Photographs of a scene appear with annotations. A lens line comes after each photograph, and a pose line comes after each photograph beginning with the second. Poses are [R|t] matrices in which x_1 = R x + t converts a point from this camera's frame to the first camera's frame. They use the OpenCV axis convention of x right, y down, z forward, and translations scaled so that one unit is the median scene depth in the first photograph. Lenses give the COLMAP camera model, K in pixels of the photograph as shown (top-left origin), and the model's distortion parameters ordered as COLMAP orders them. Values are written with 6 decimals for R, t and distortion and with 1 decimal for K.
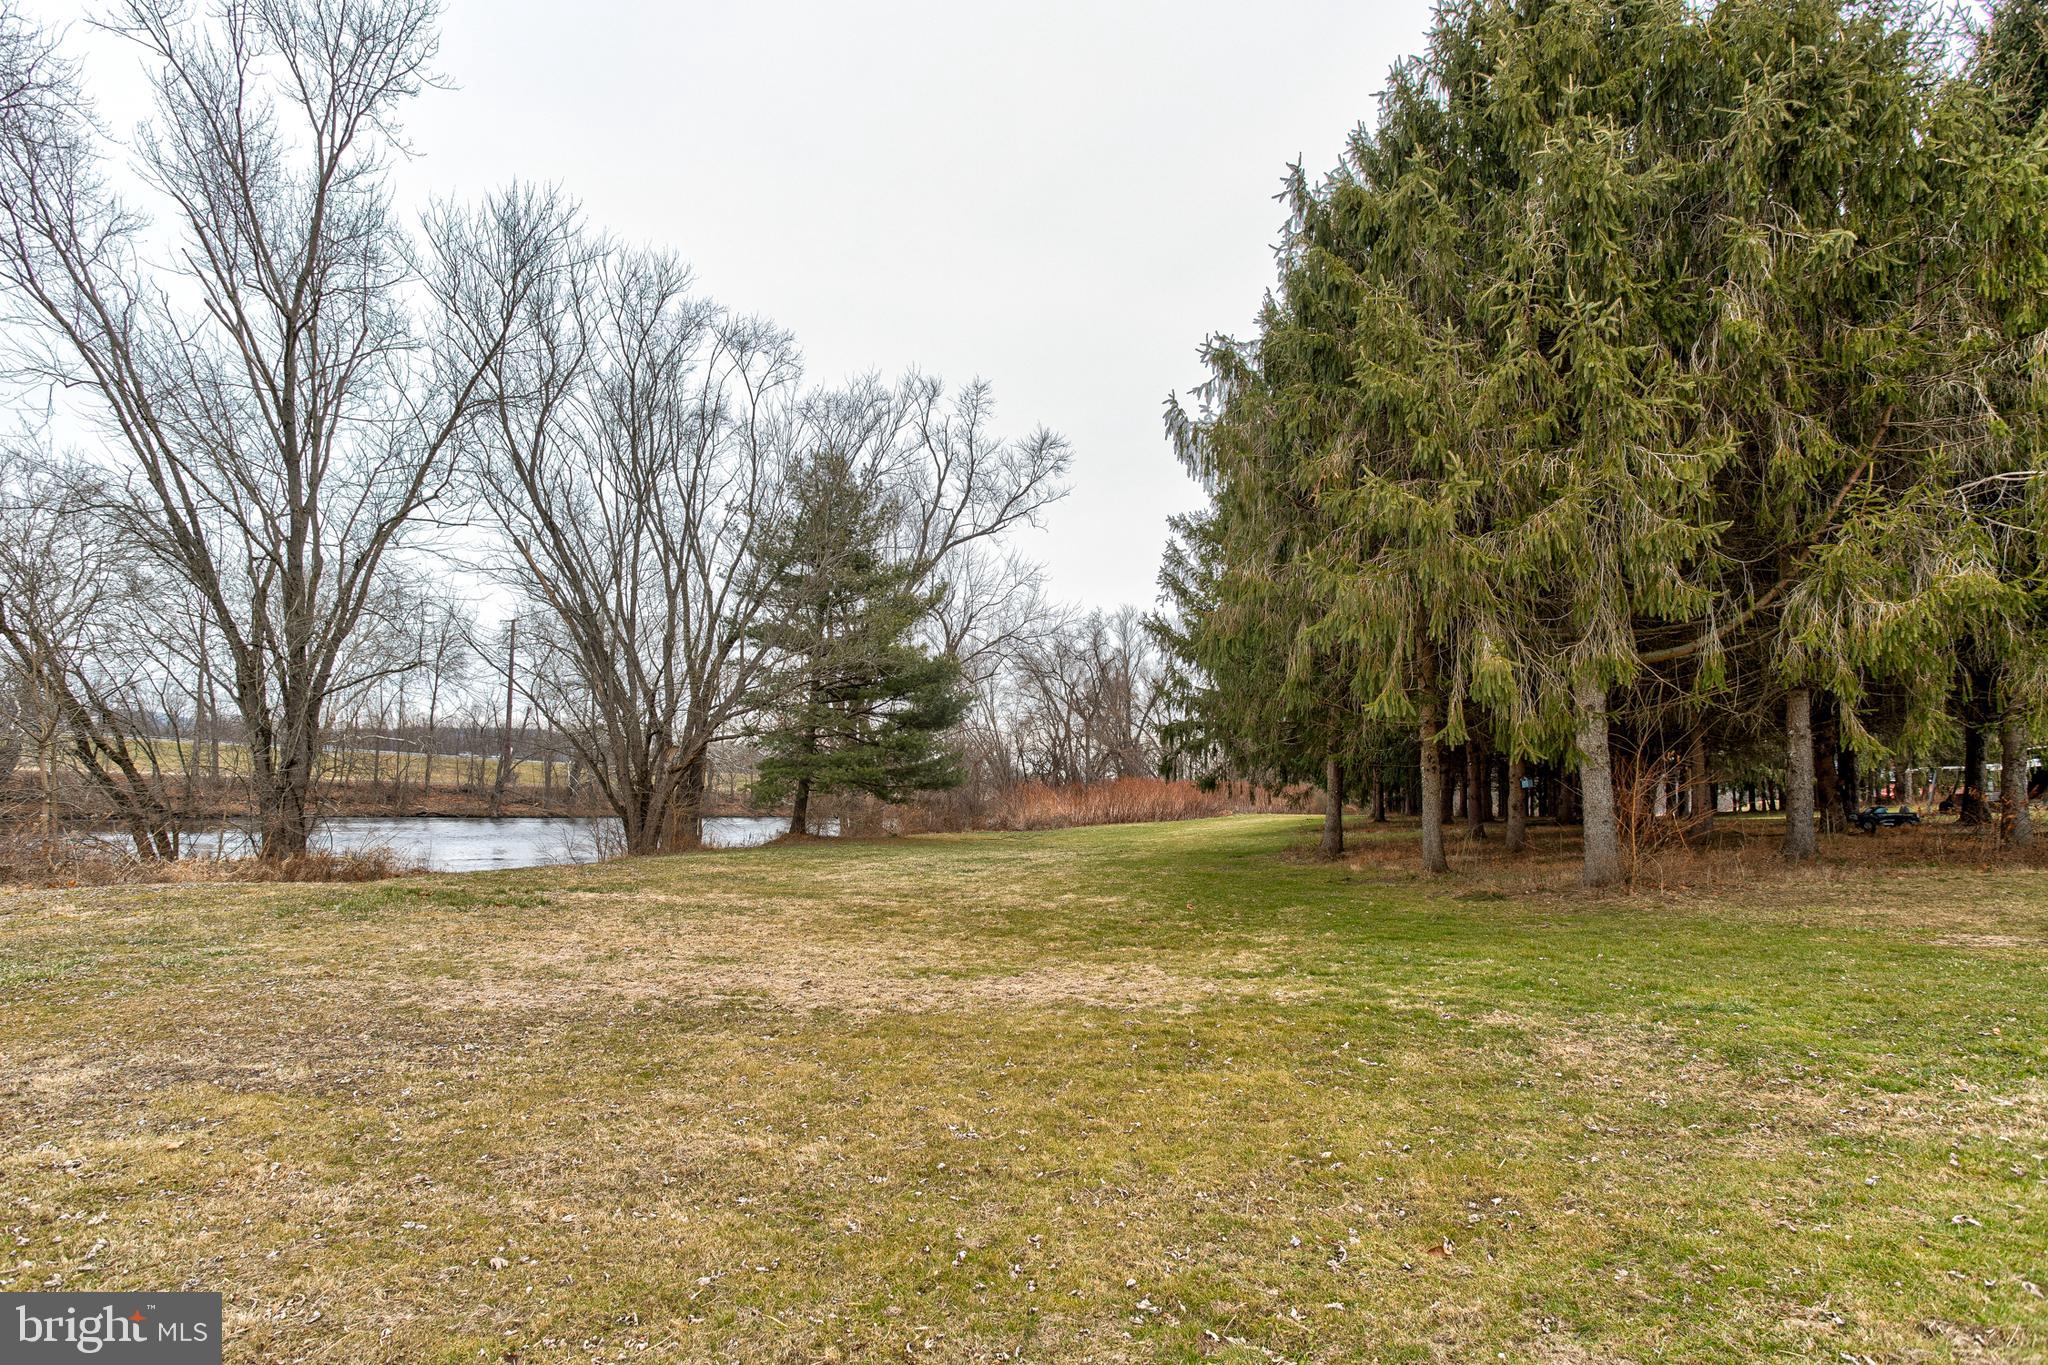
lens RADIAL K [[1109.1, 0, 1004.3], [0, 1109.1, 752.8], [0, 0, 1]] dist [-0.033405, 0.001444]
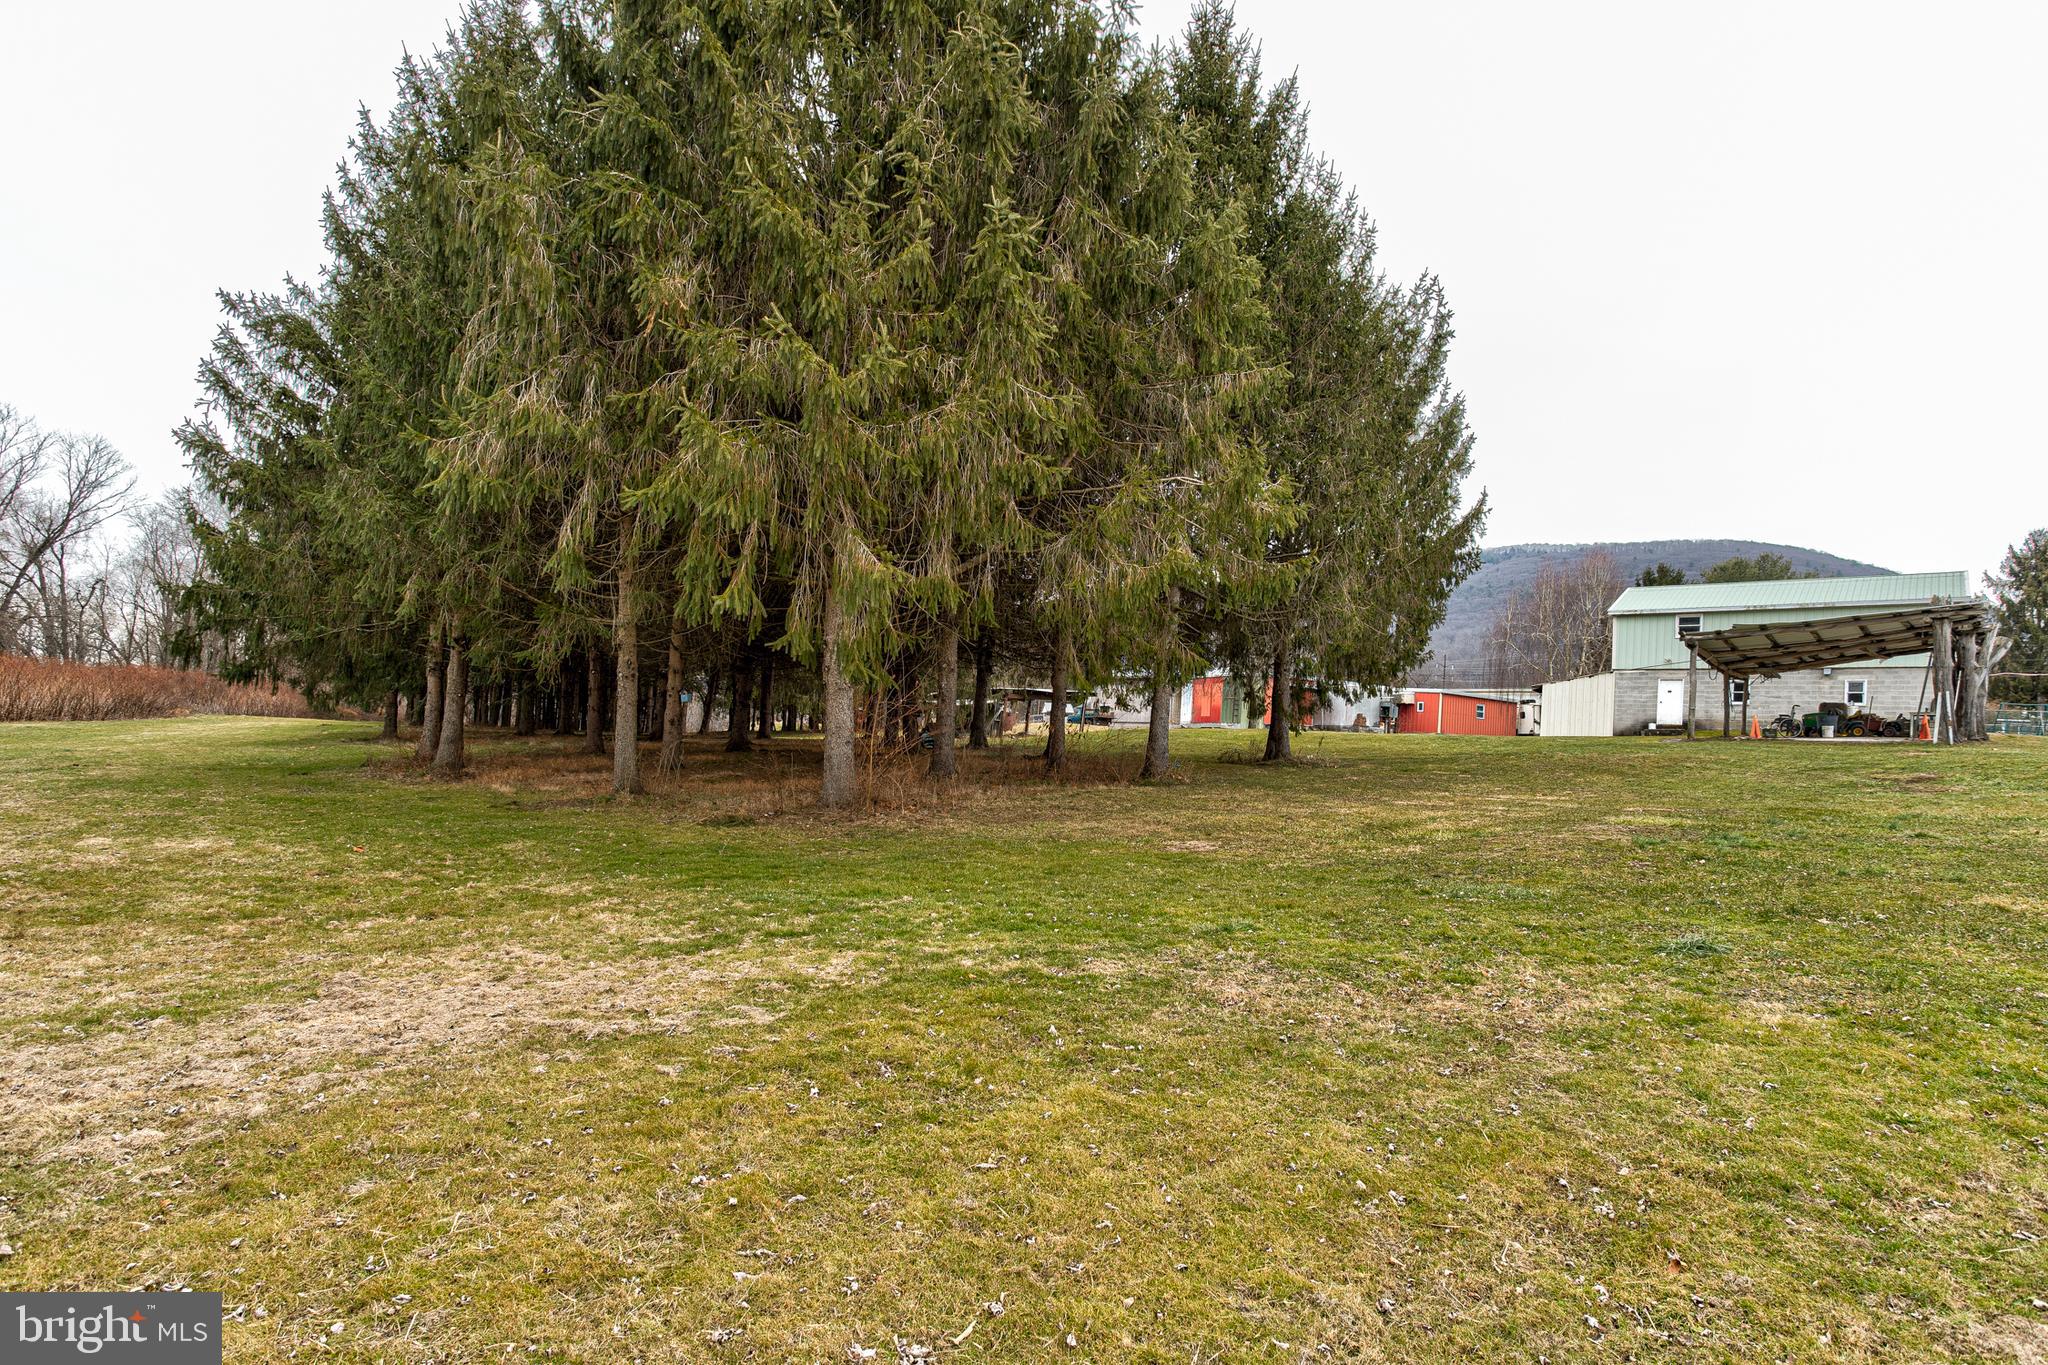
lens RADIAL K [[1109.1, 0, 1004.3], [0, 1109.1, 752.8], [0, 0, 1]] dist [-0.033405, 0.001444]
pose [[0.588409, 0.009503, 0.808507, -0.092770], [-0.076552, 0.996094, 0.044004, 0.008302], [-0.804931, -0.087785, 0.586839, 0.144491]]
